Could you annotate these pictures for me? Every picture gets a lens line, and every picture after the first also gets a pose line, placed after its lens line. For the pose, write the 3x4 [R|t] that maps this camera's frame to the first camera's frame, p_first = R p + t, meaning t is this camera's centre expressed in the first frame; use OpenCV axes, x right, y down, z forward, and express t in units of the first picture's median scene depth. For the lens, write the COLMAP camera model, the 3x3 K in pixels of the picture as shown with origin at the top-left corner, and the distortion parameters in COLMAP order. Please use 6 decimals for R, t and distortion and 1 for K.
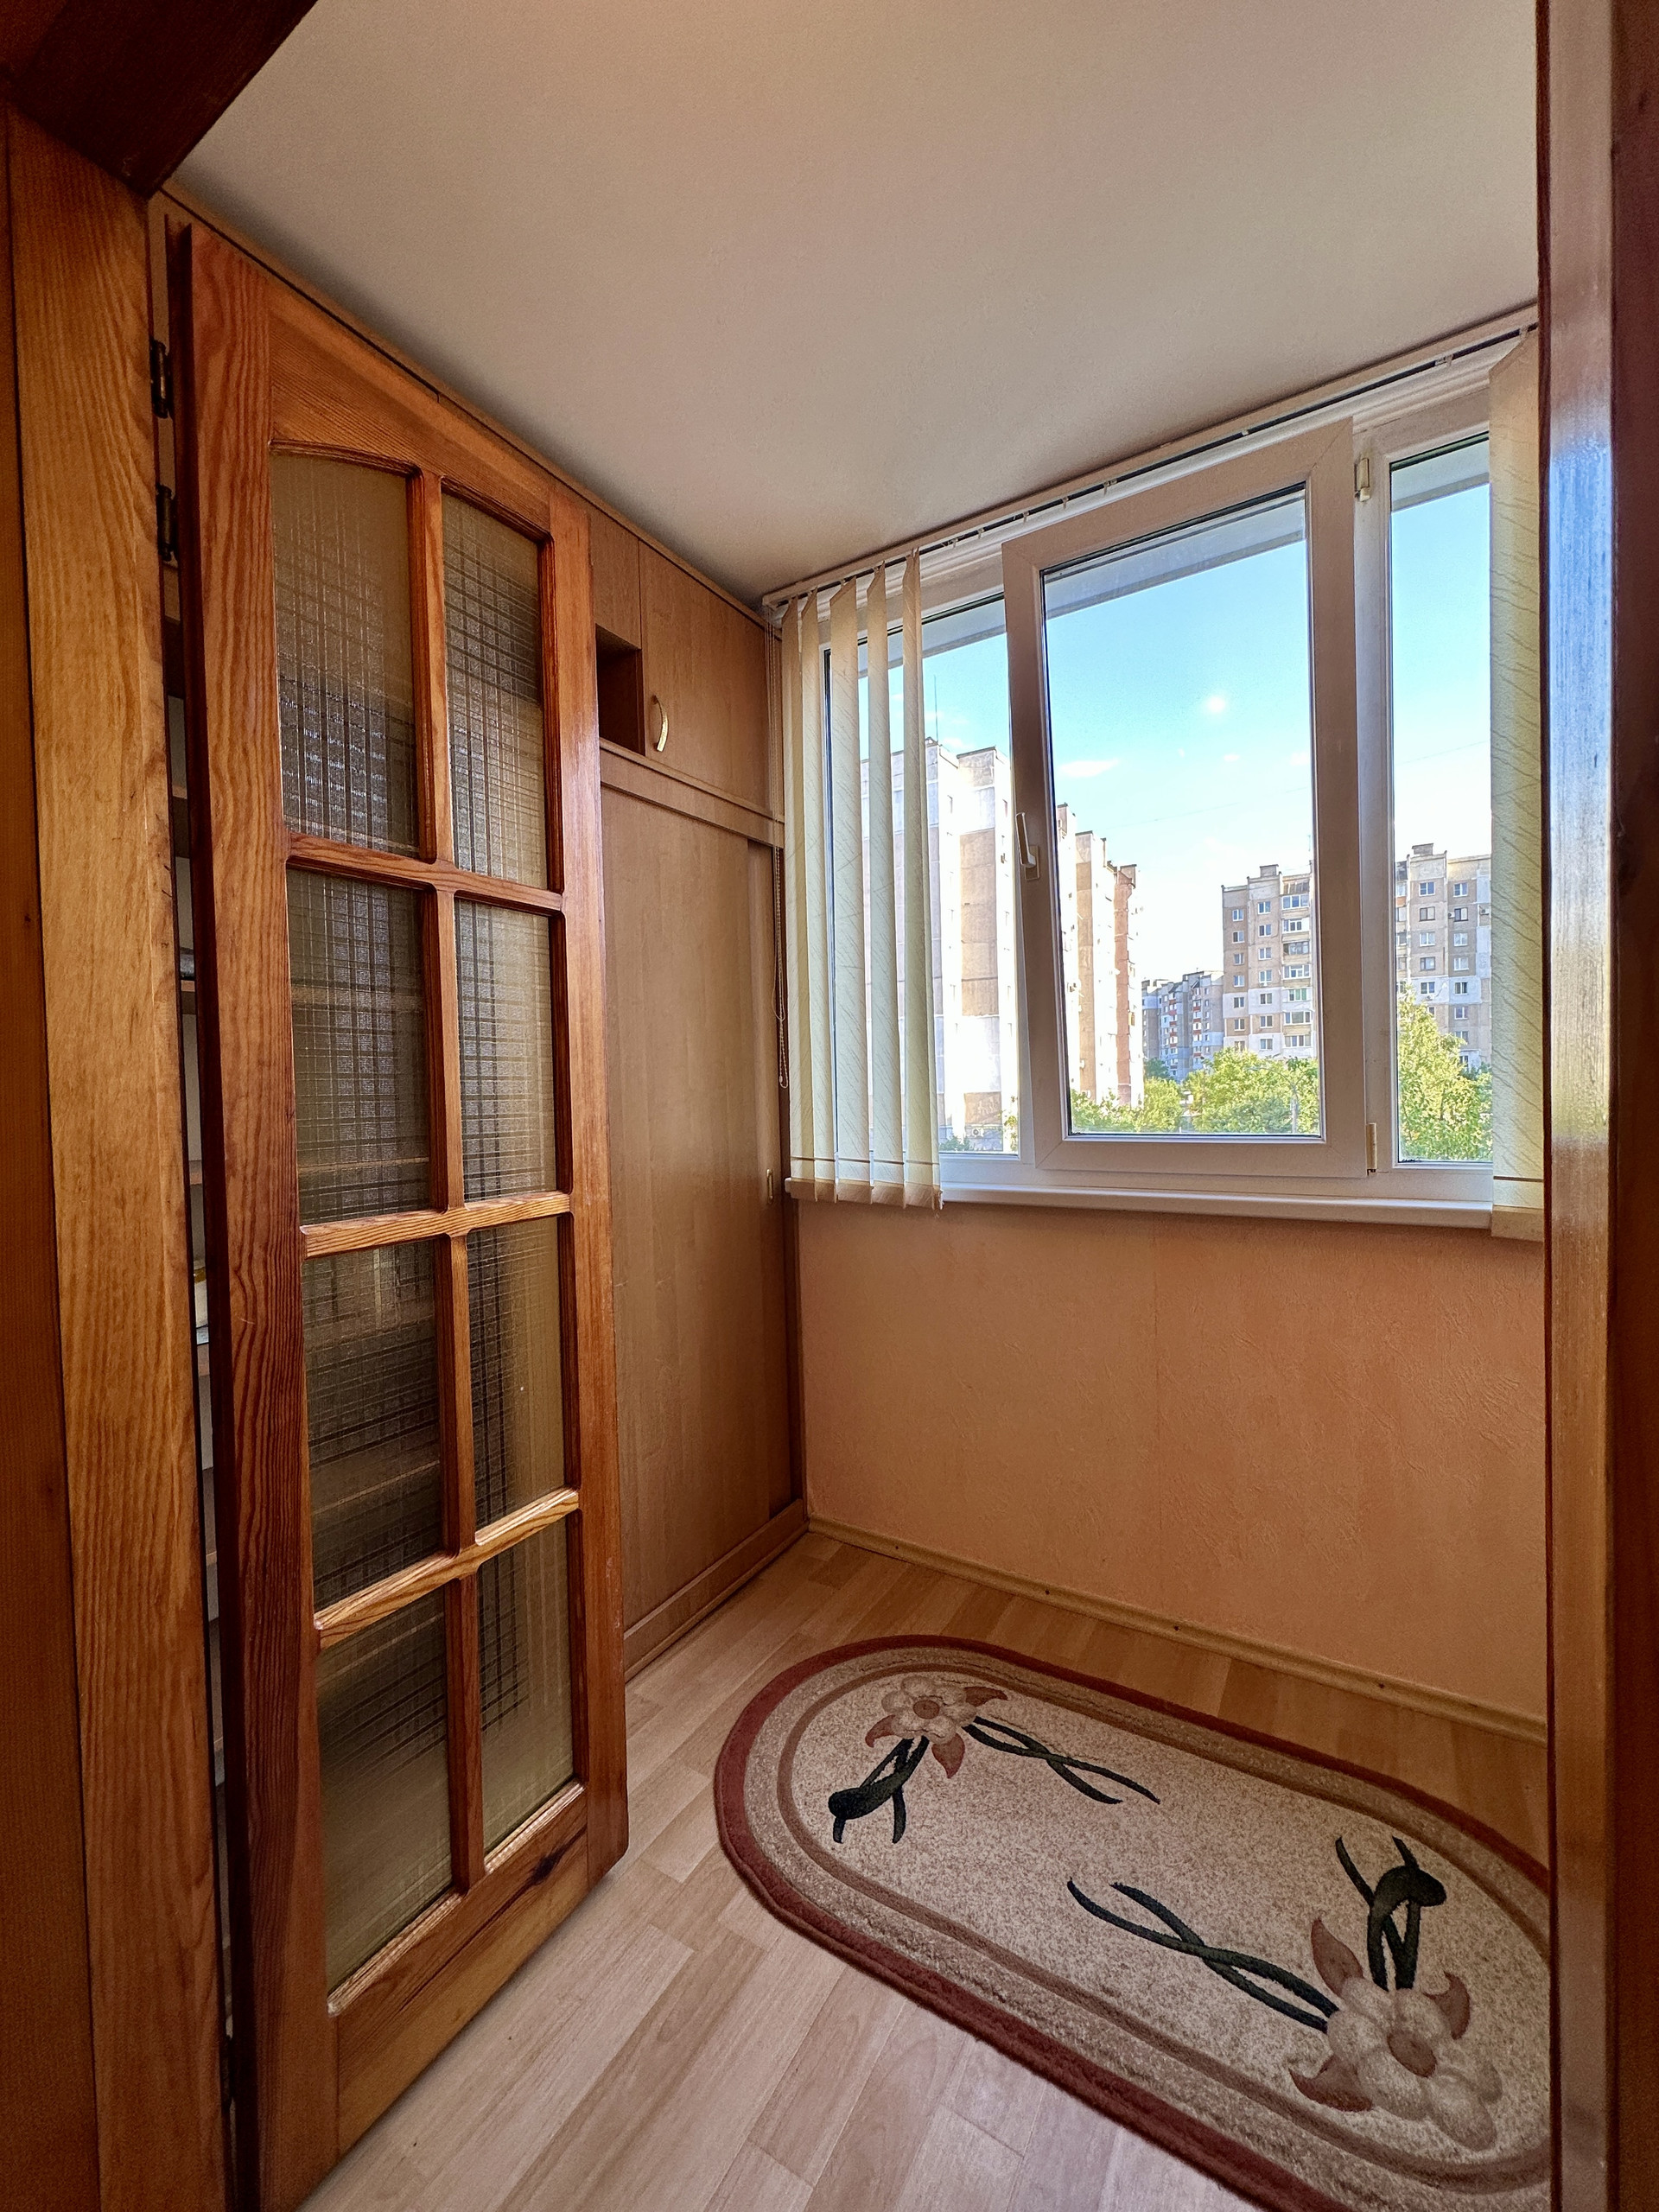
lens RADIAL K [[885.7, 0, 830.2], [0, 885.7, 1105.5], [0, 0, 1]] dist [0.001383, 0.001160]
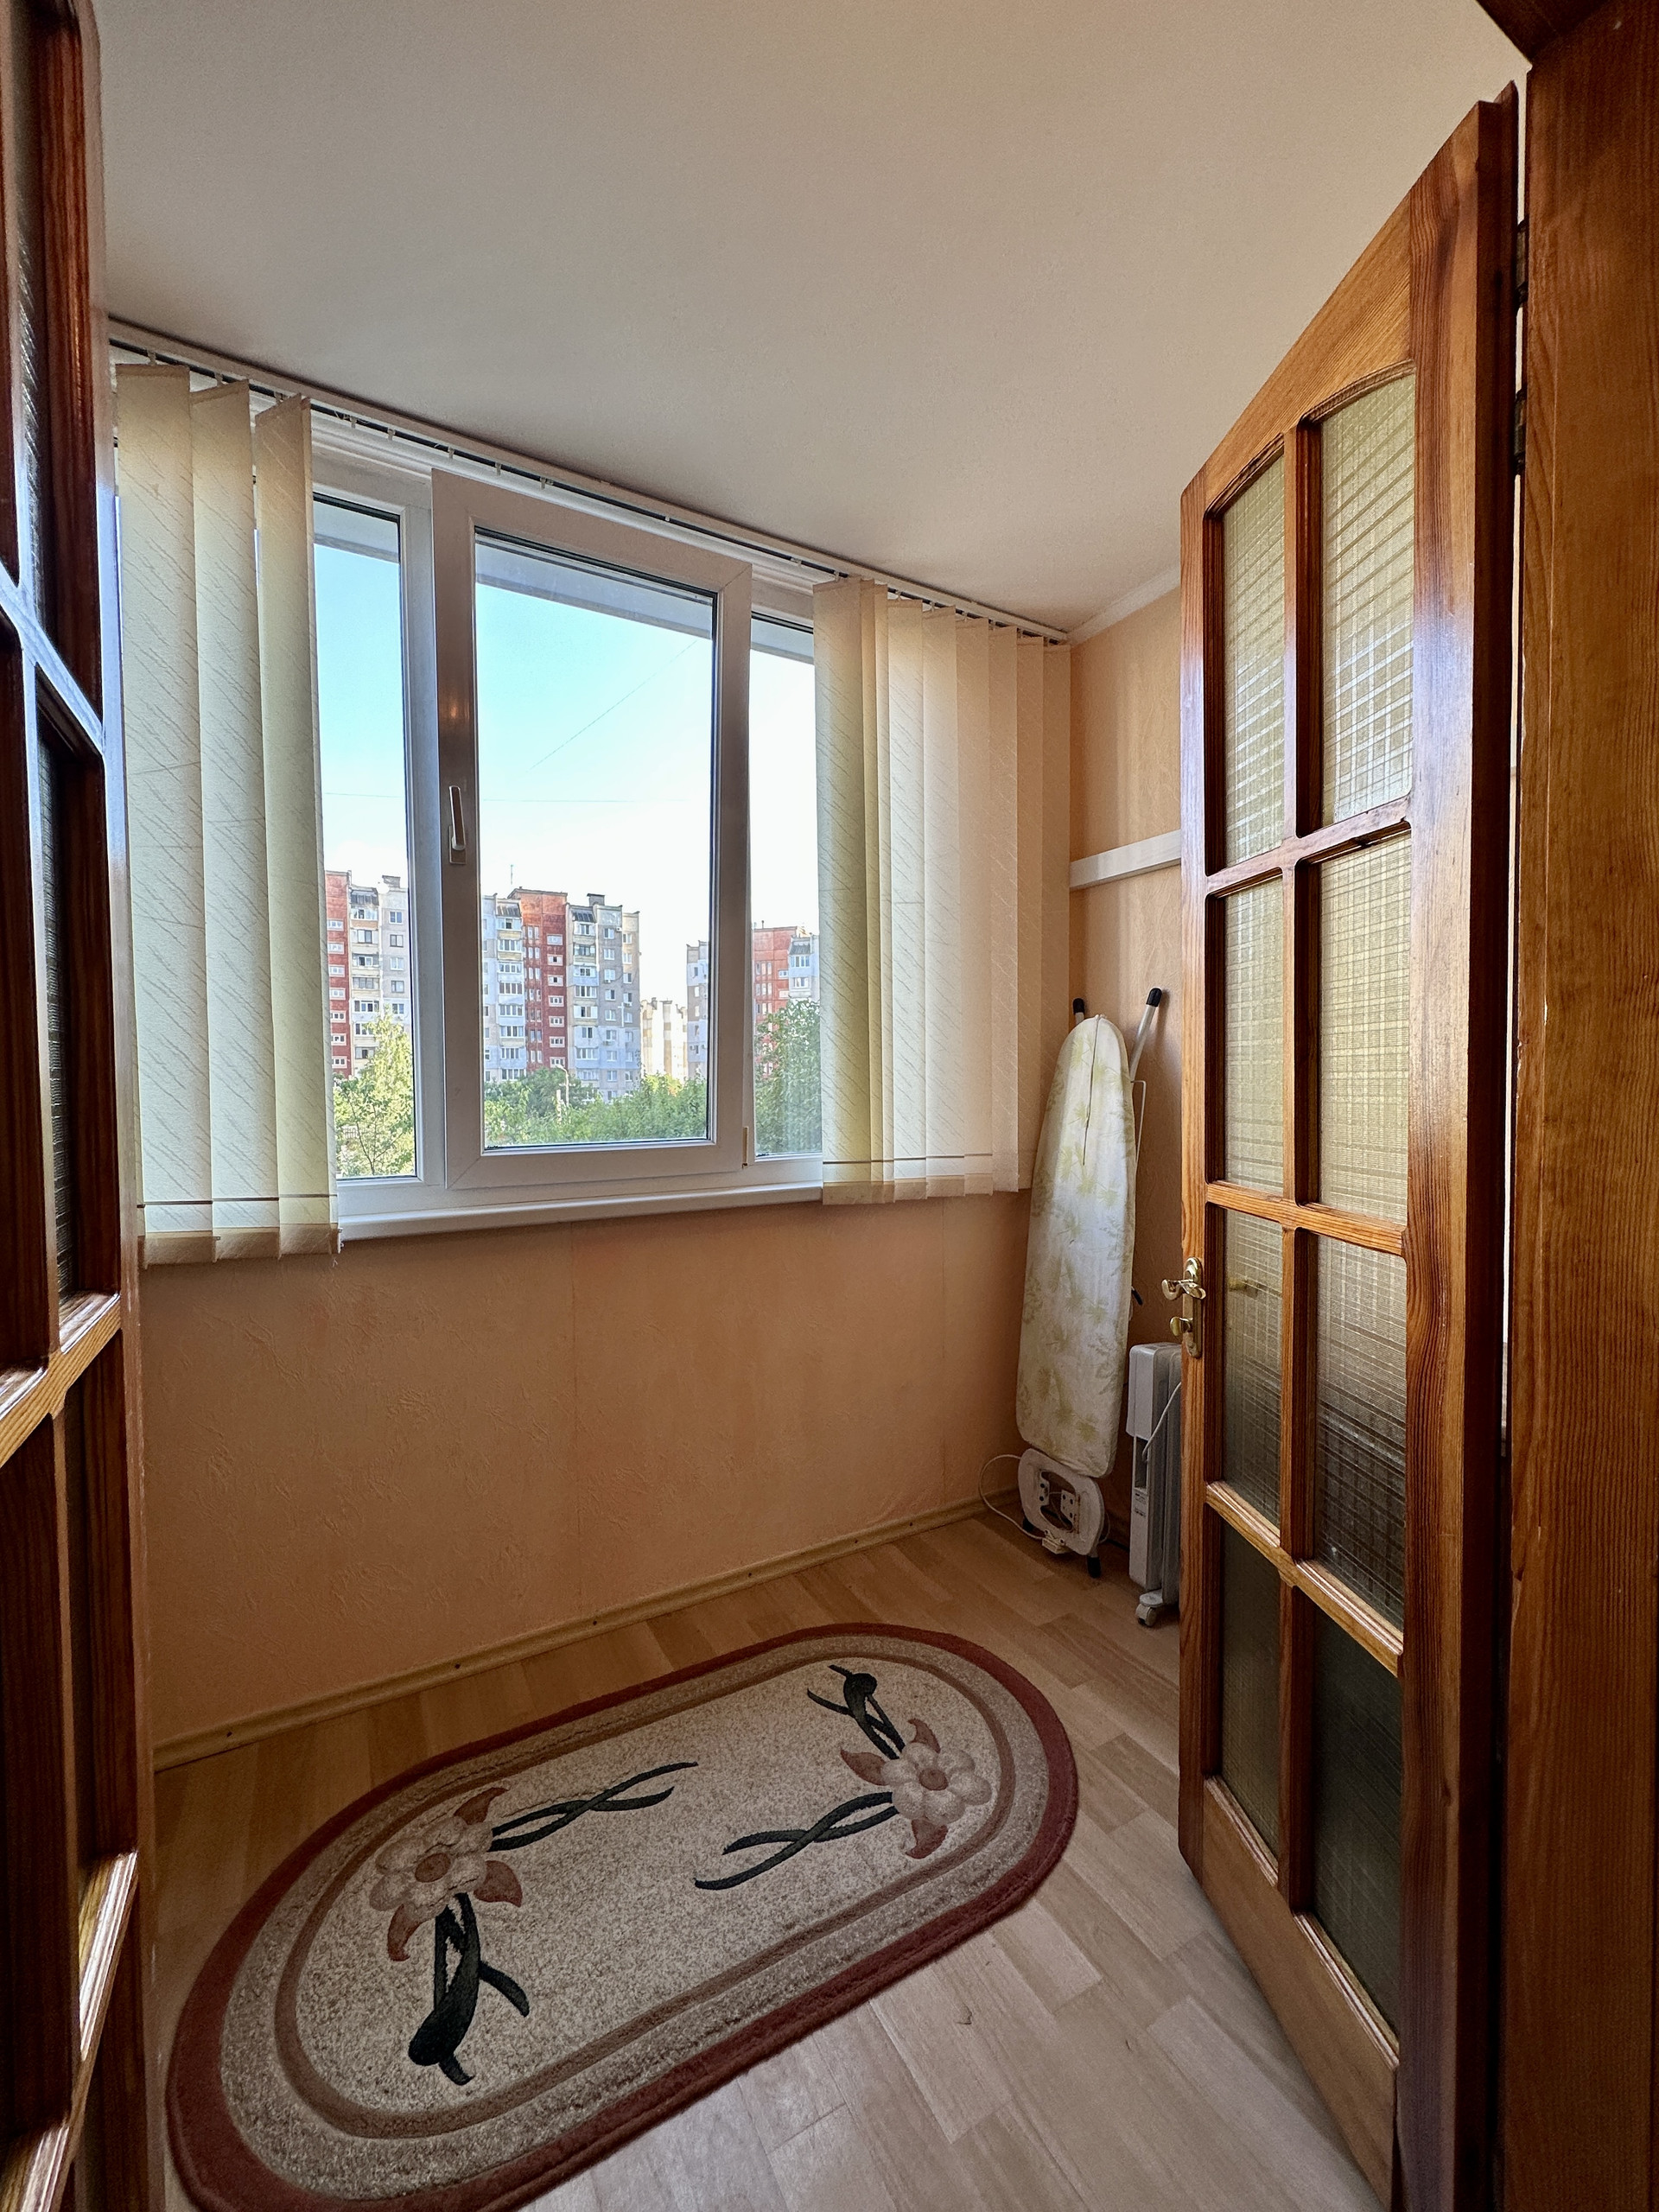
lens RADIAL K [[885.7, 0, 829.9], [0, 885.7, 1104.1], [0, 0, 1]] dist [0.001383, 0.001160]
pose [[0.488692, -0.003131, 0.872451, -0.489096], [0.017171, 0.999834, -0.006030, -0.002212], [-0.872287, 0.017927, 0.488665, 0.326804]]
